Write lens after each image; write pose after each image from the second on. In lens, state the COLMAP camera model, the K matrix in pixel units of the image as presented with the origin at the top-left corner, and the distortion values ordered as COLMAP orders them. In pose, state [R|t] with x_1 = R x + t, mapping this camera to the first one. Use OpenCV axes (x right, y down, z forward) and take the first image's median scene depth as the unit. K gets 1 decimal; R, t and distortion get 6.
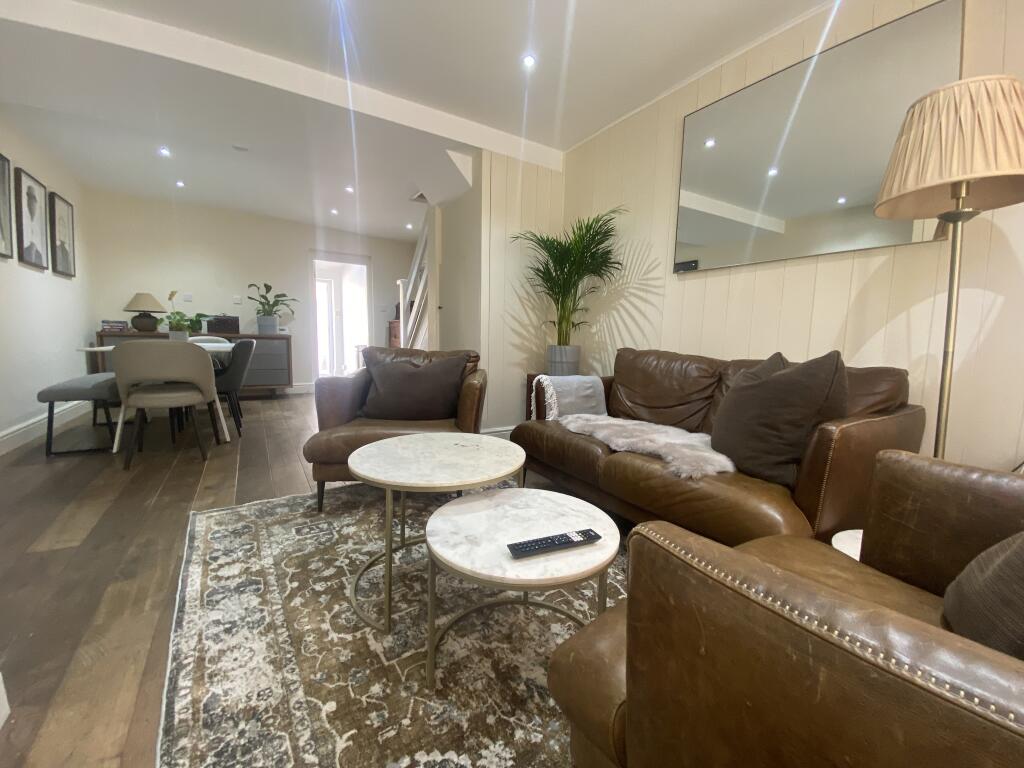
lens RADIAL K [[410.0, 0, 510.6], [0, 410.0, 385.6], [0, 0, 1]] dist [0.044384, -0.035775]
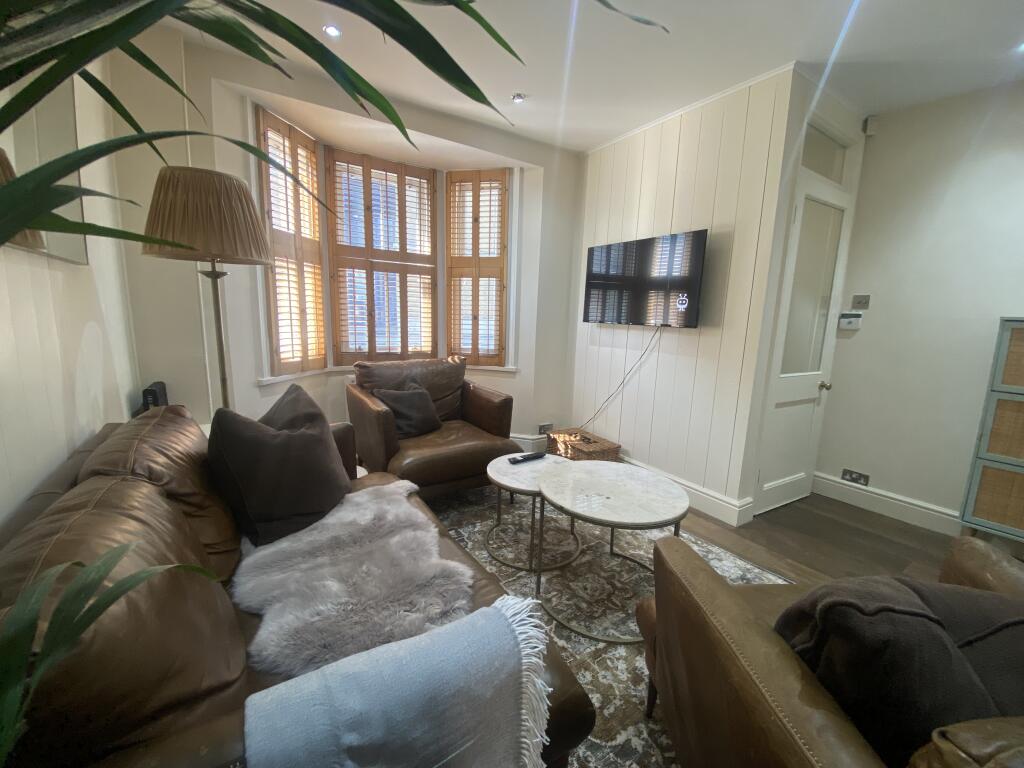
lens RADIAL K [[410.0, 0, 510.6], [0, 410.0, 385.6], [0, 0, 1]] dist [0.044384, -0.035775]
pose [[-0.998678, -0.051331, 0.002890, 0.079085], [-0.048475, 0.958857, 0.279720, -0.276723], [-0.017130, 0.279210, -0.960077, 1.308834]]
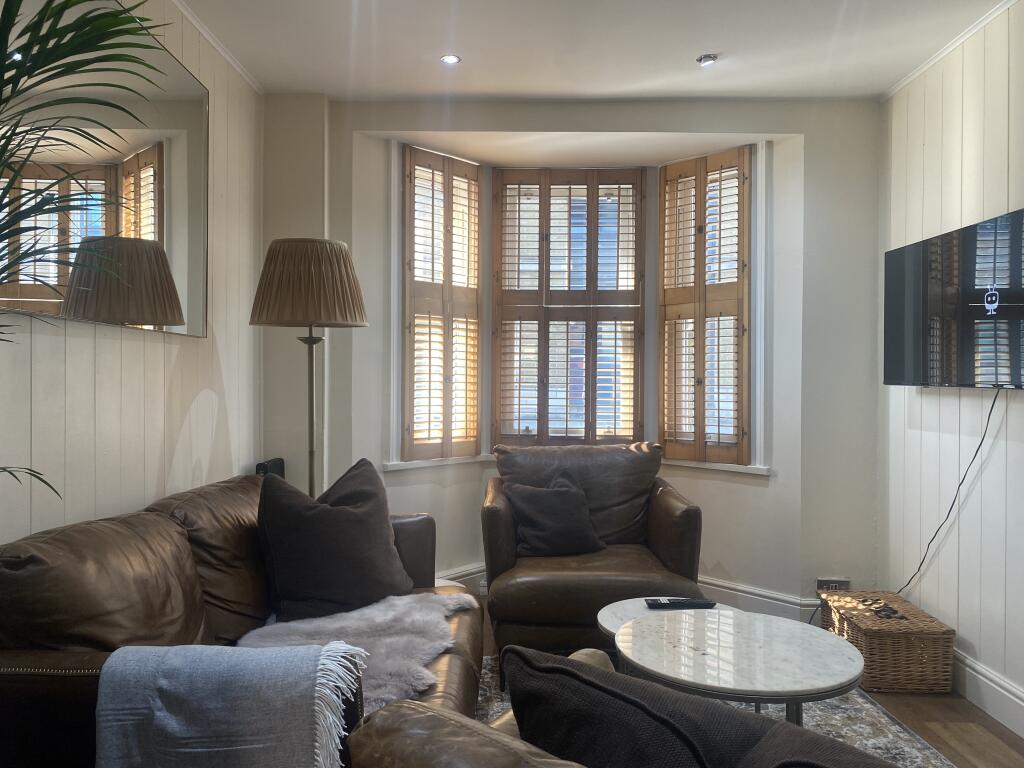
lens RADIAL K [[794.8, 0, 524.2], [0, 794.8, 380.8], [0, 0, 1]] dist [0.102534, -0.179982]
pose [[-0.832236, -0.024568, 0.553877, -0.424971], [0.040482, 0.993658, 0.104903, -0.292869], [-0.552942, 0.109726, -0.825964, 1.475512]]
